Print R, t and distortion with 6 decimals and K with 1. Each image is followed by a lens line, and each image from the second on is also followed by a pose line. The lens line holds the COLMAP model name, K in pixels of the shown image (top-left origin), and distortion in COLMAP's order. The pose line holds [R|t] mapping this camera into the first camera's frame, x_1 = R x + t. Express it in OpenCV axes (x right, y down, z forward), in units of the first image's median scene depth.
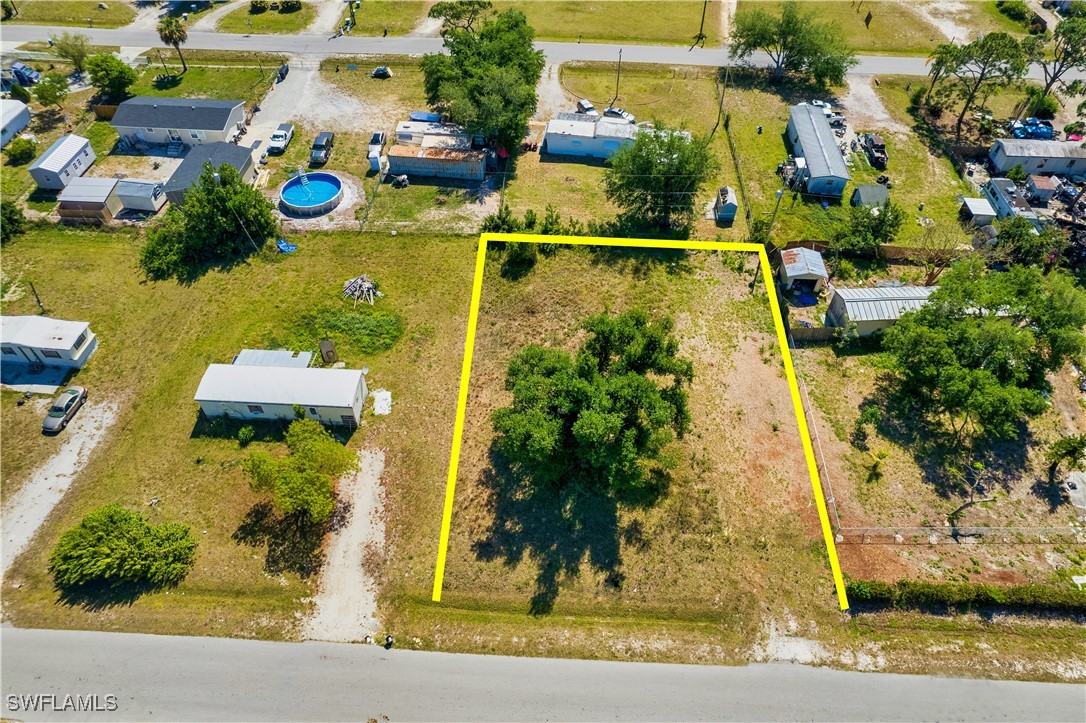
lens RADIAL K [[692.0, 0, 543.4], [0, 692.0, 356.8], [0, 0, 1]] dist [-0.067376, 0.056204]
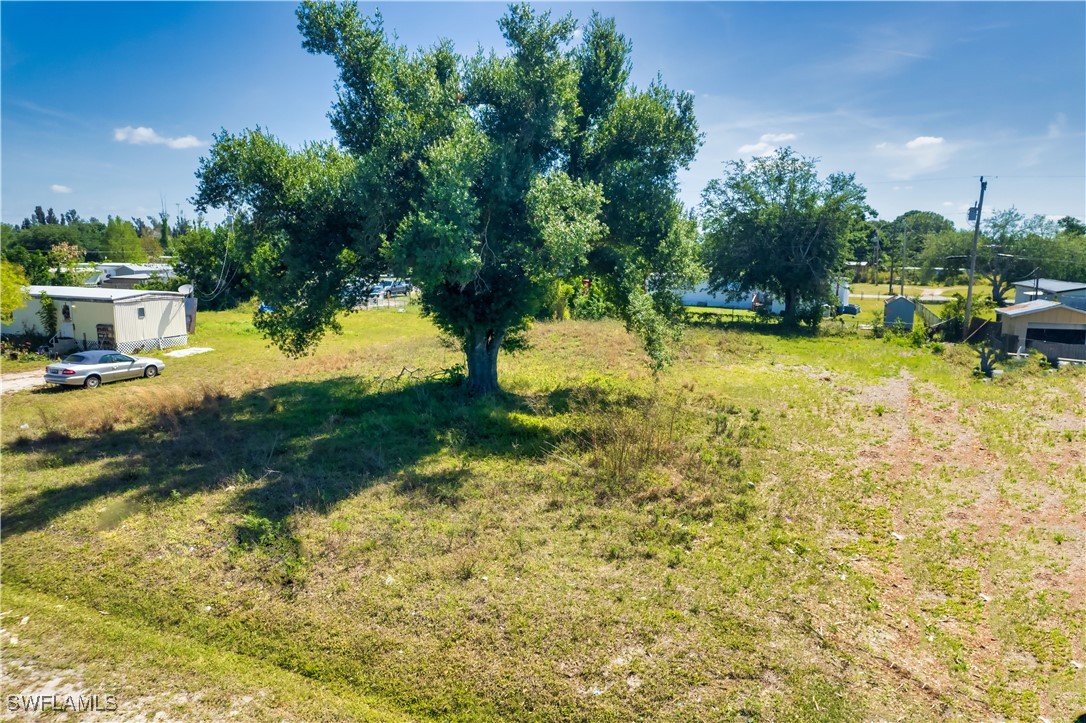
lens RADIAL K [[692.0, 0, 546.4], [0, 692.0, 362.1], [0, 0, 1]] dist [-0.067376, 0.056204]
pose [[0.938148, 0.047023, -0.343027, 0.248090], [-0.251306, 0.773988, -0.581196, 0.339543], [0.238169, 0.631452, 0.737932, 0.683254]]
